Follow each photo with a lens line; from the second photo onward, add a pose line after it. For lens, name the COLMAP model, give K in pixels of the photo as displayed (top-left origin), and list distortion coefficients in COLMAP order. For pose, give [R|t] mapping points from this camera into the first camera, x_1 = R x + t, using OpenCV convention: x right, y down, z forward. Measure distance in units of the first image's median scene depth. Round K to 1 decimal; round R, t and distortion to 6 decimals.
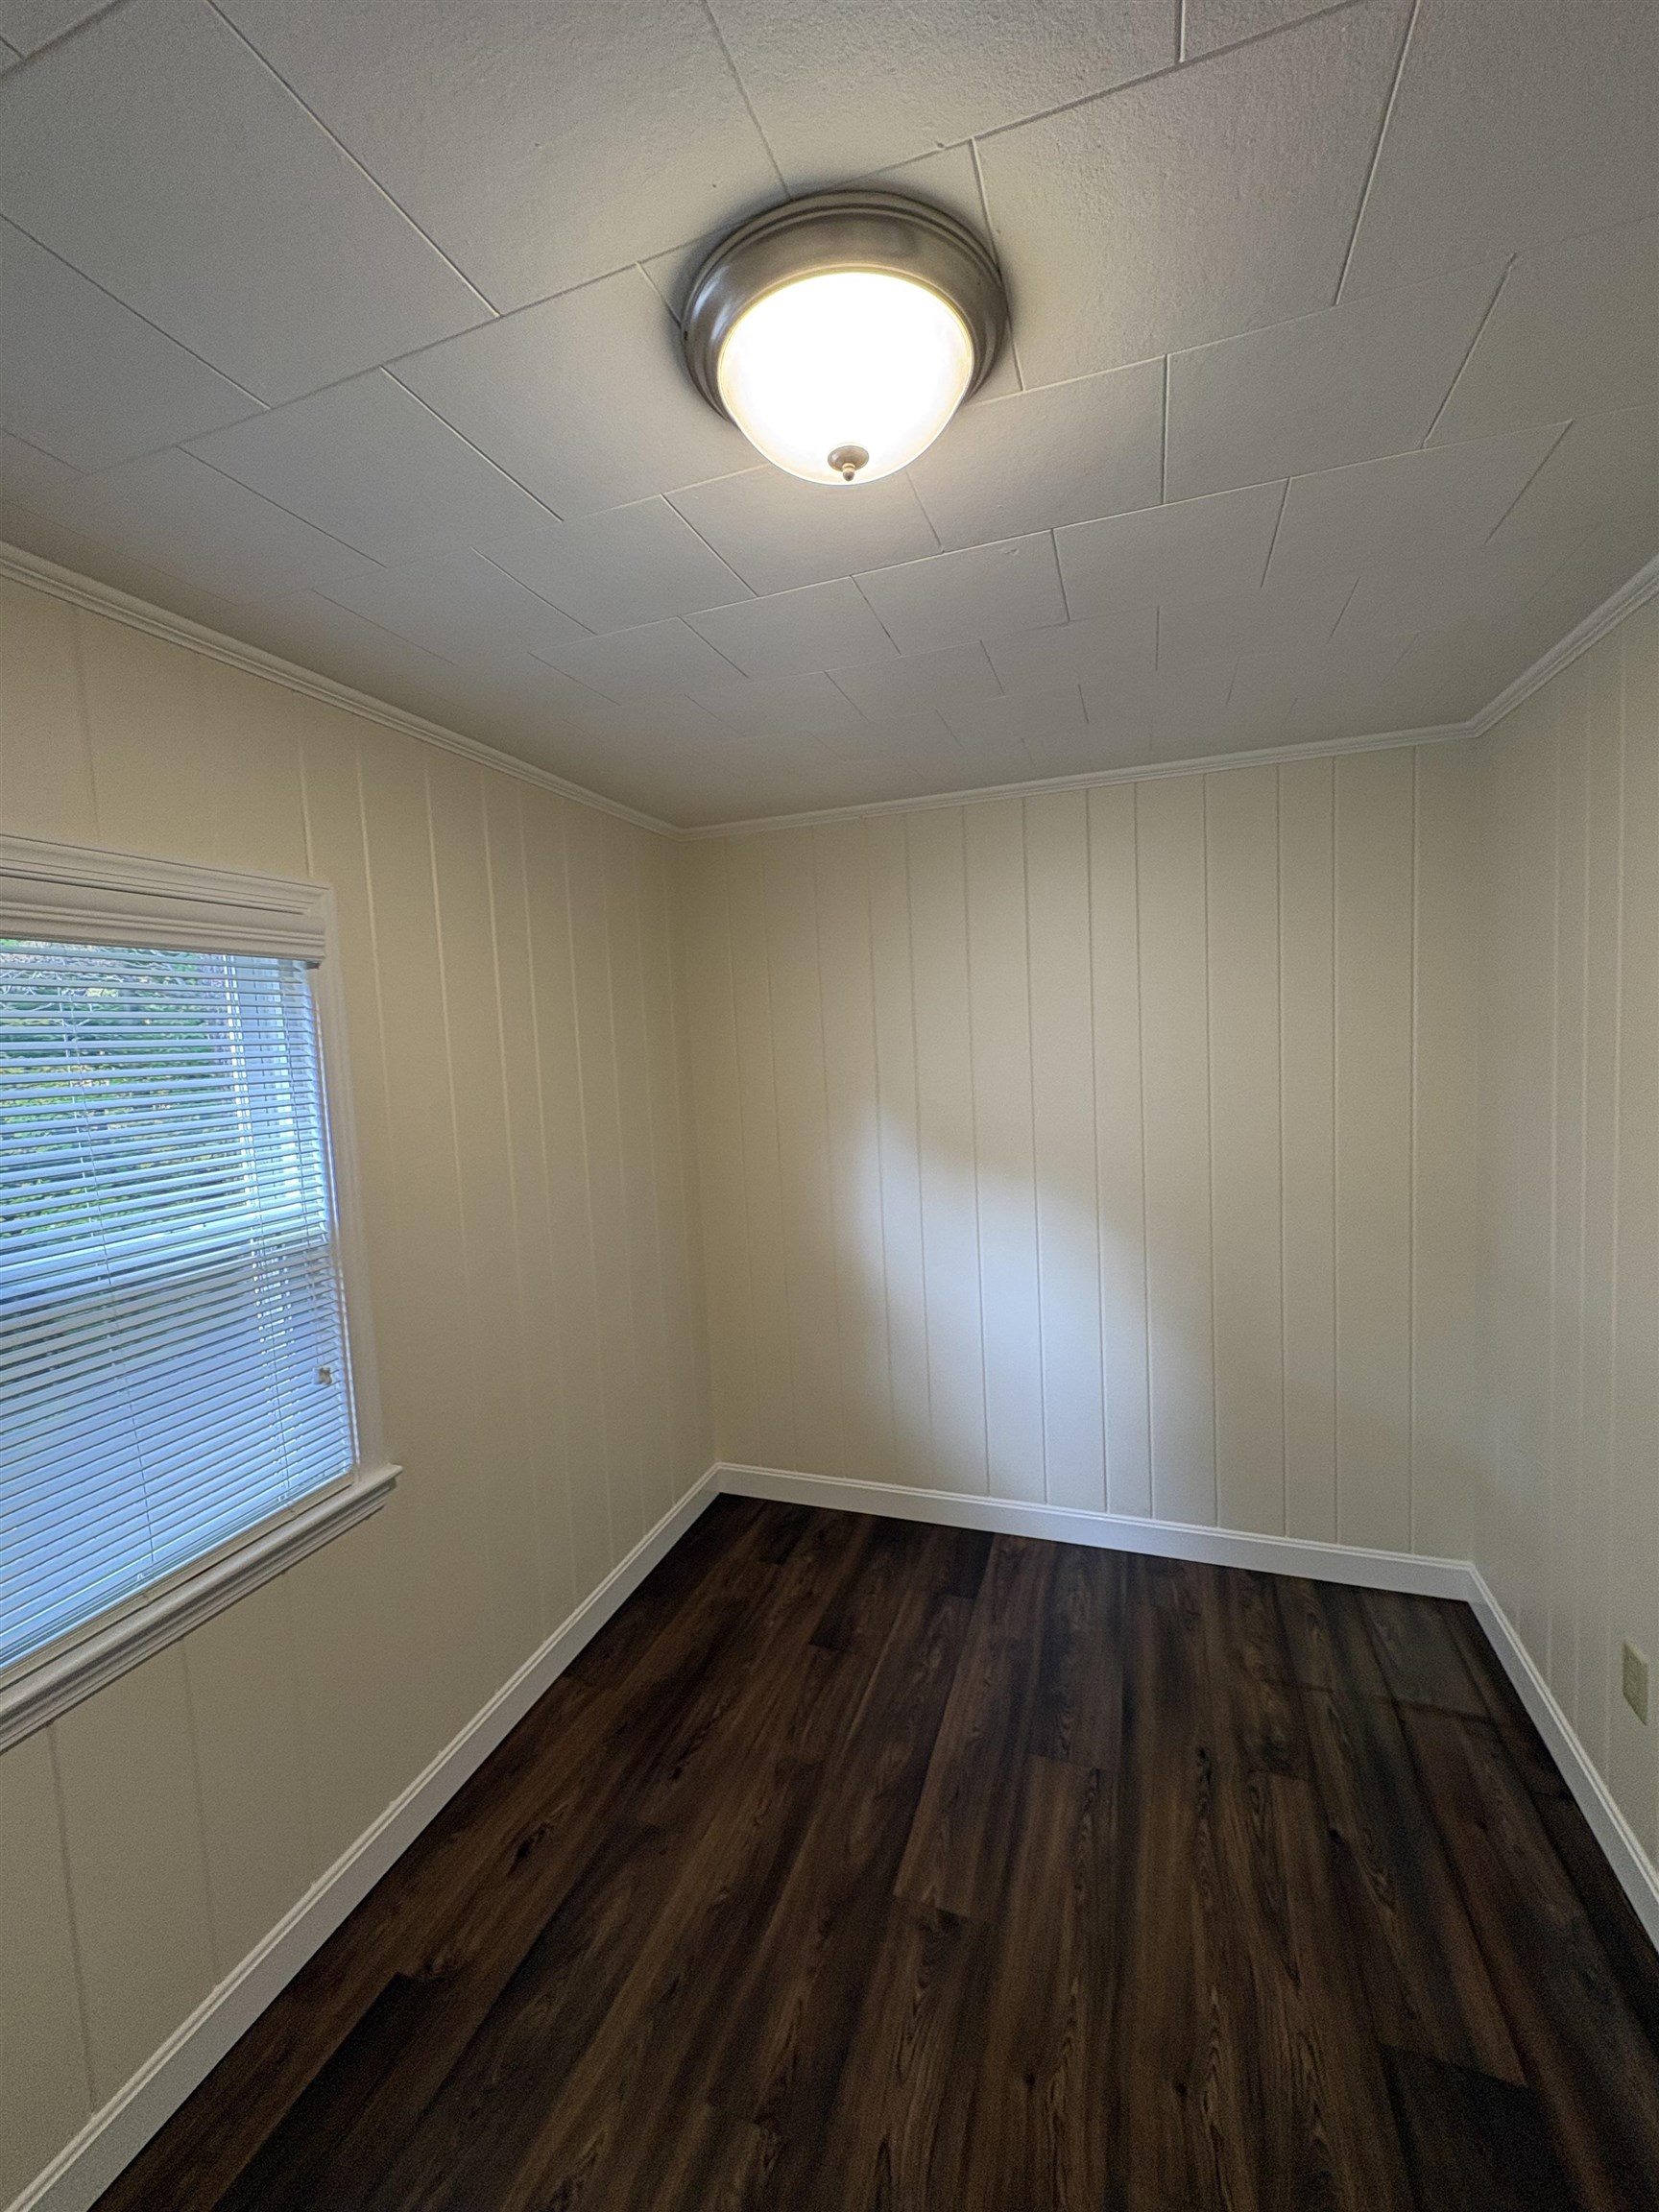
lens RADIAL K [[879.4, 0, 829.5], [0, 879.4, 1106.0], [0, 0, 1]] dist [-0.000627, -0.000102]
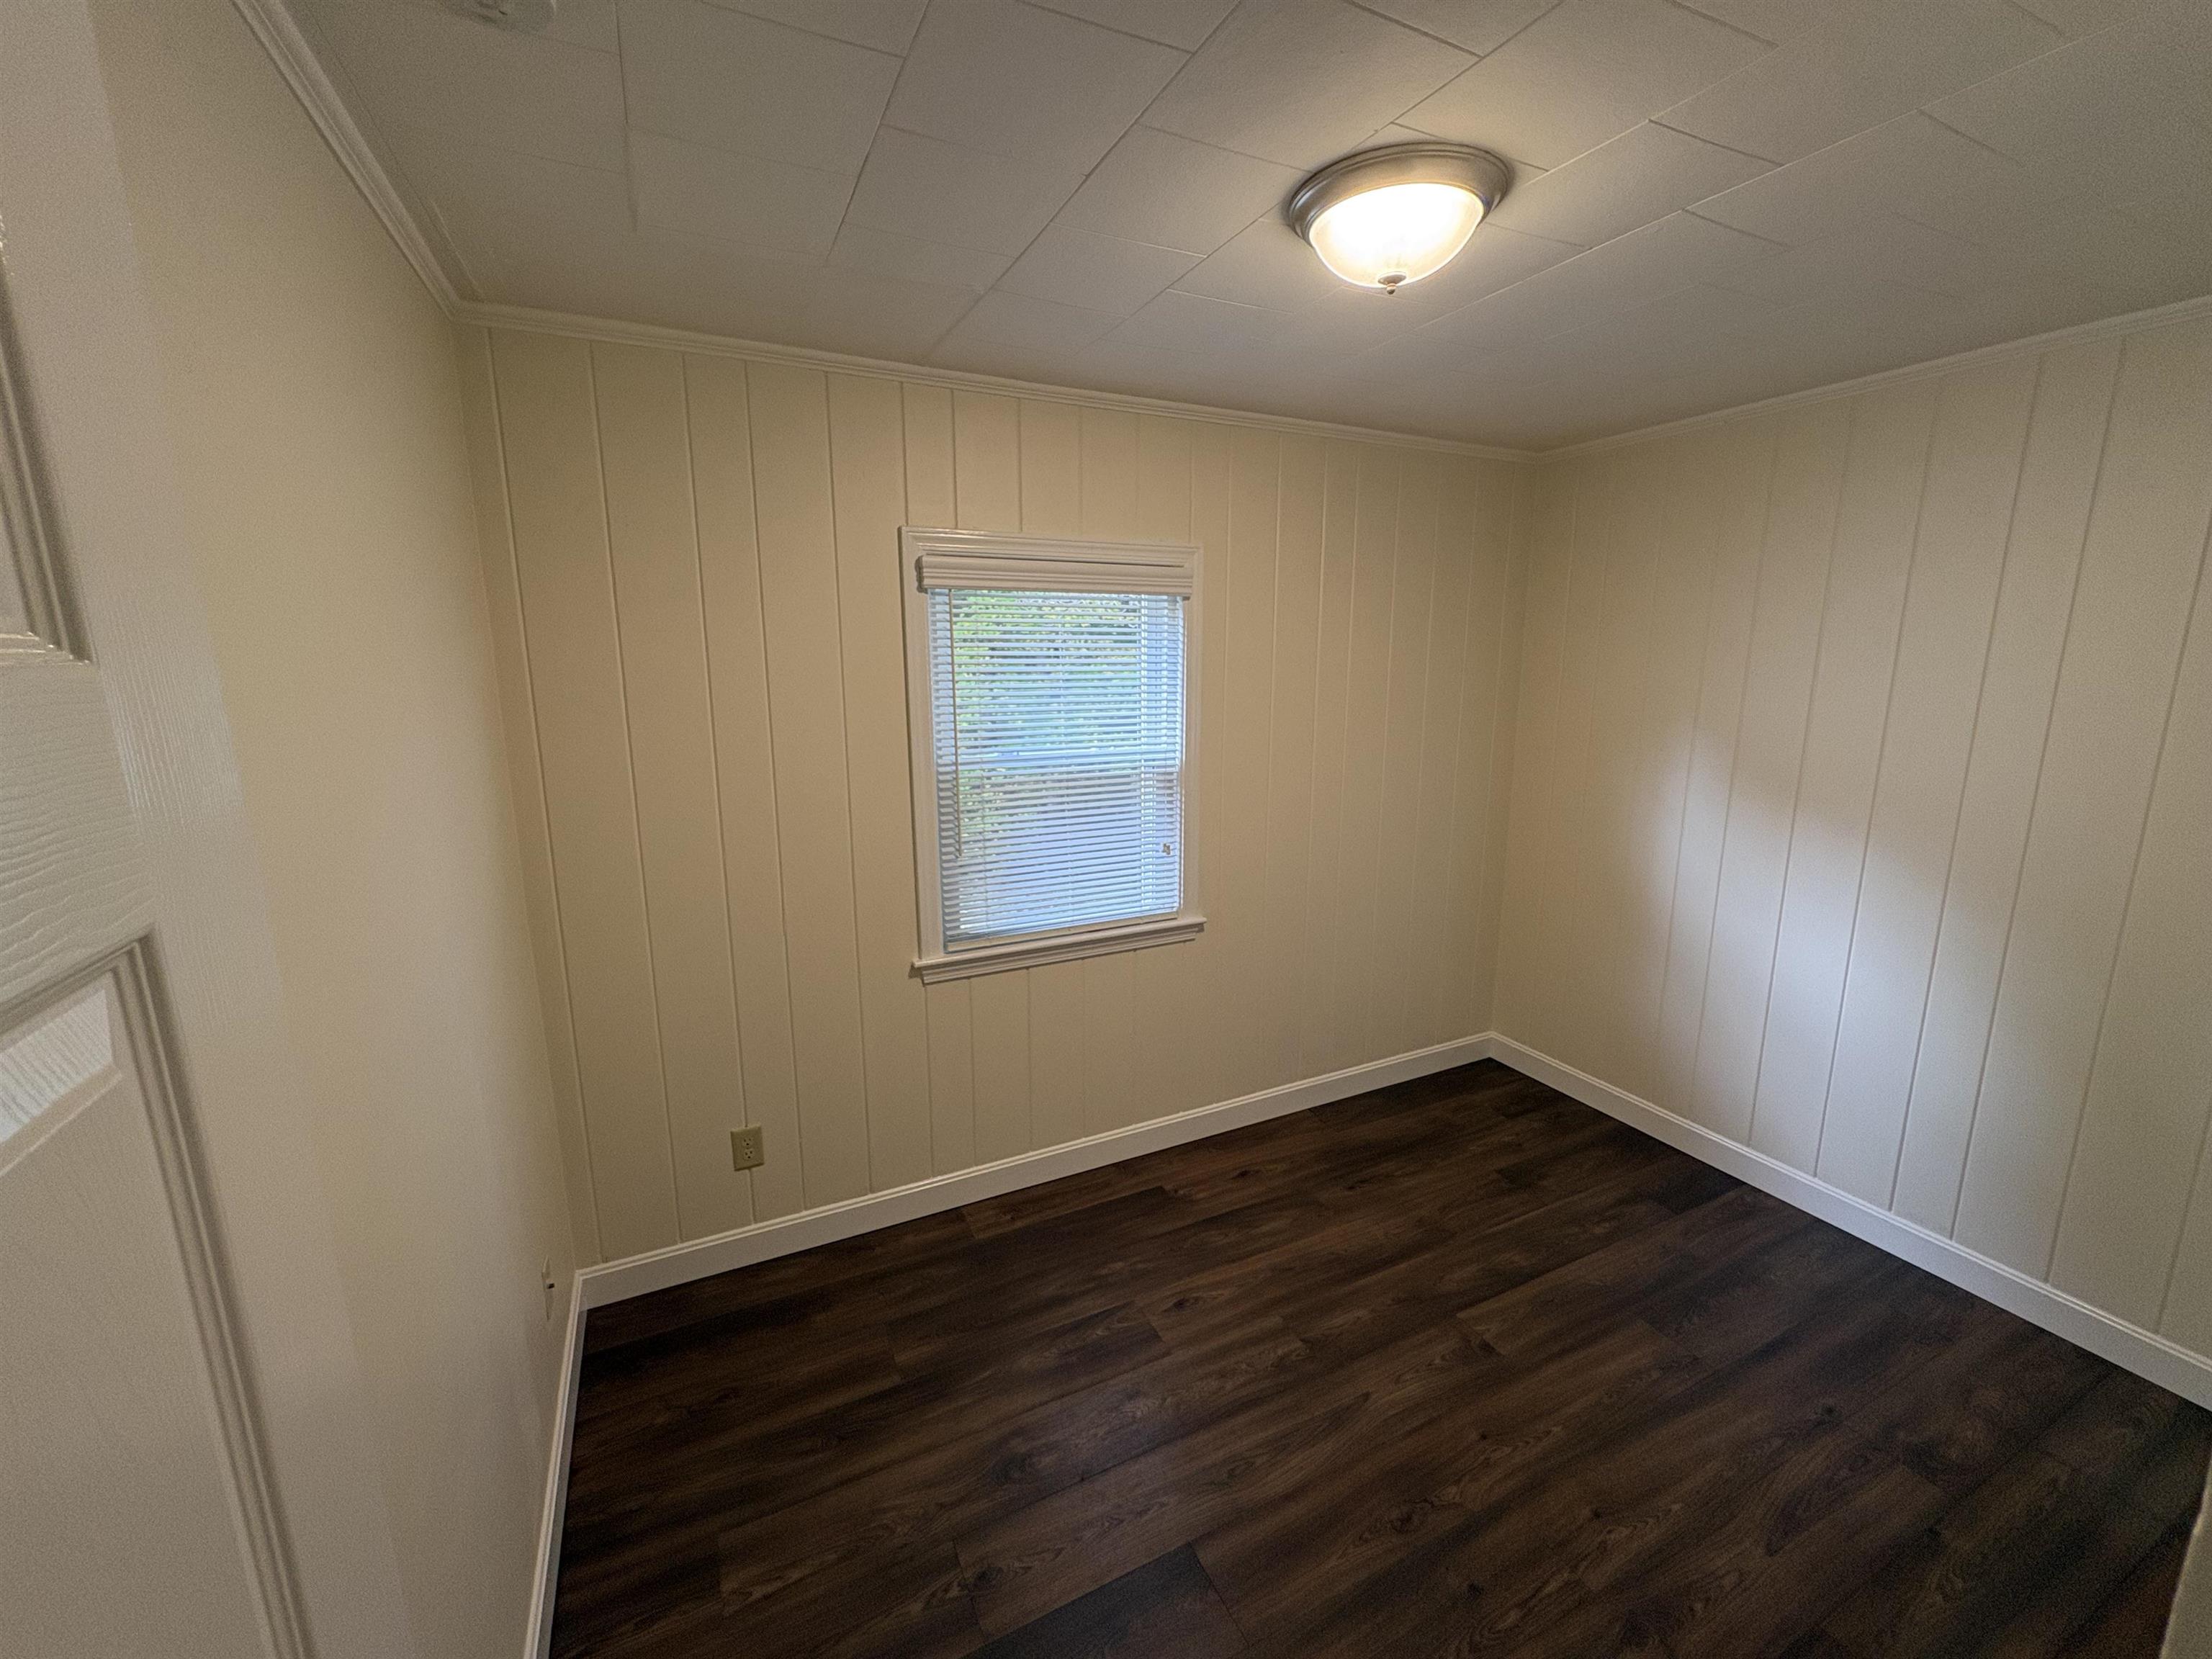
lens RADIAL K [[879.4, 0, 1103.8], [0, 879.4, 824.7], [0, 0, 1]] dist [-0.000627, -0.000102]
pose [[0.705986, 0.174623, -0.686360, 0.454280], [-0.083624, 0.982901, 0.164053, -0.003676], [0.703271, -0.058423, 0.708517, -0.258220]]
